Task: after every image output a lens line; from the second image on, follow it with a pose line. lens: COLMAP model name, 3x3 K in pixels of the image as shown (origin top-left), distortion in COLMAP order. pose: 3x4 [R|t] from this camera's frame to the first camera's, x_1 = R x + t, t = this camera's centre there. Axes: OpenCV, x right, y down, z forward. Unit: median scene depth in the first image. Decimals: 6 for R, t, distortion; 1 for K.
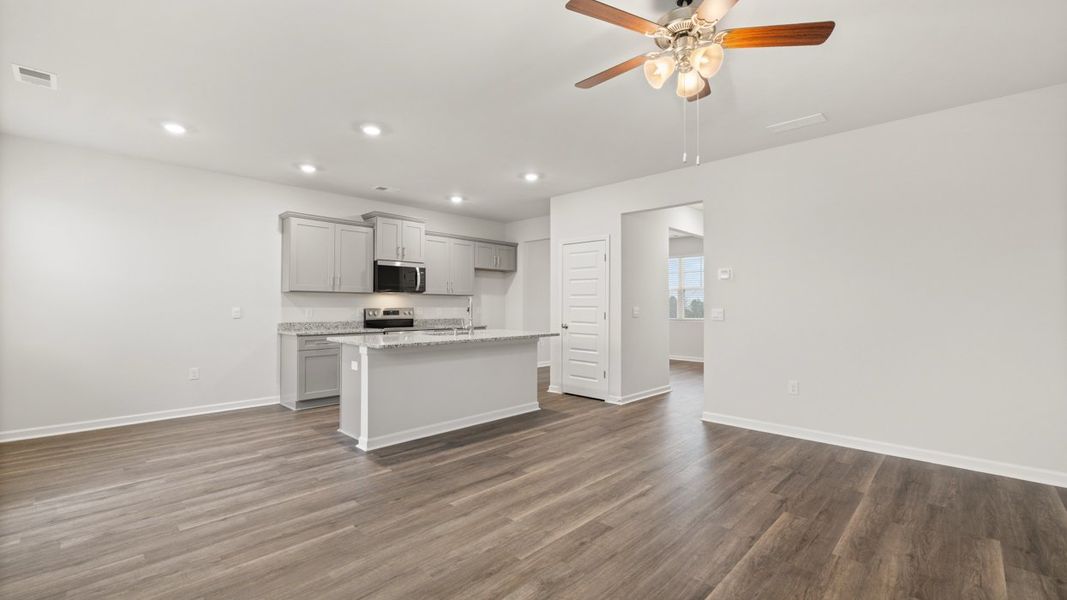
lens RADIAL K [[445.1, 0, 530.1], [0, 445.1, 298.9], [0, 0, 1]] dist [-0.000823, -0.000138]
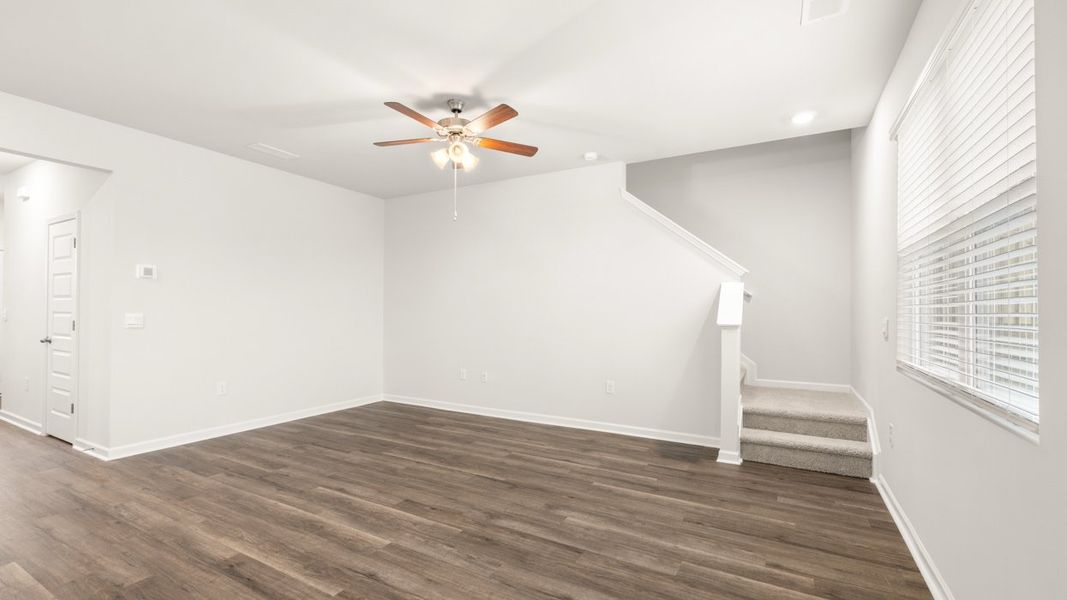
lens RADIAL K [[454.8, 0, 528.1], [0, 454.8, 305.8], [0, 0, 1]] dist [-0.002013, -0.000189]
pose [[-0.263169, 0.008578, 0.964712, -1.015285], [-0.023600, 0.999604, -0.015327, 0.009882], [-0.964461, -0.026801, -0.262862, 0.966063]]
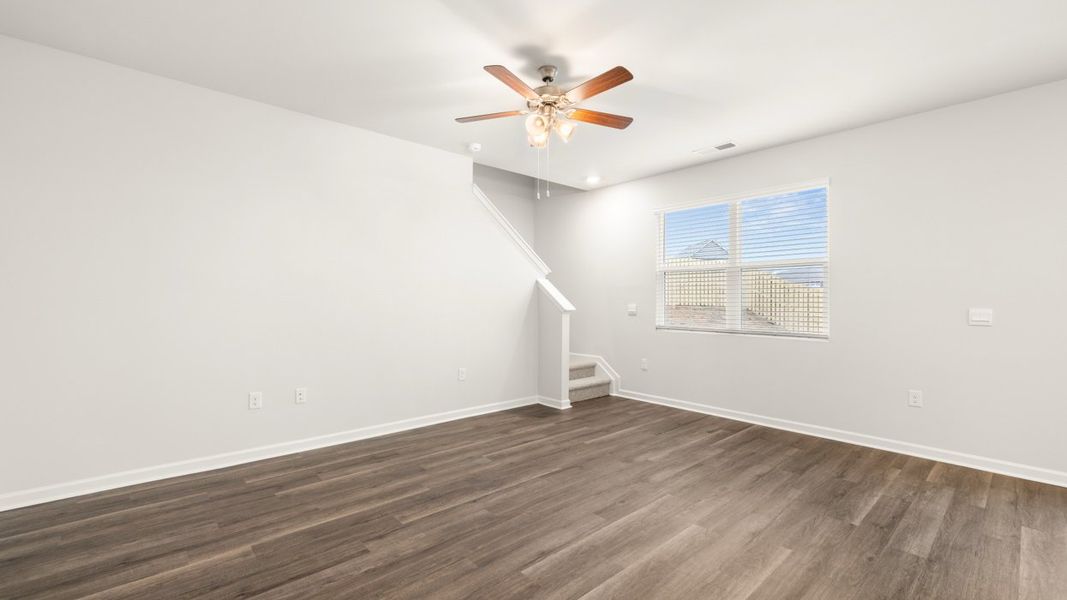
lens RADIAL K [[445.1, 0, 530.1], [0, 445.1, 298.9], [0, 0, 1]] dist [-0.000823, -0.000138]
pose [[-0.997886, -0.006782, 0.064630, 0.257690], [-0.008217, 0.999725, -0.021954, 0.030262], [-0.064463, -0.022439, -0.997668, 1.963137]]
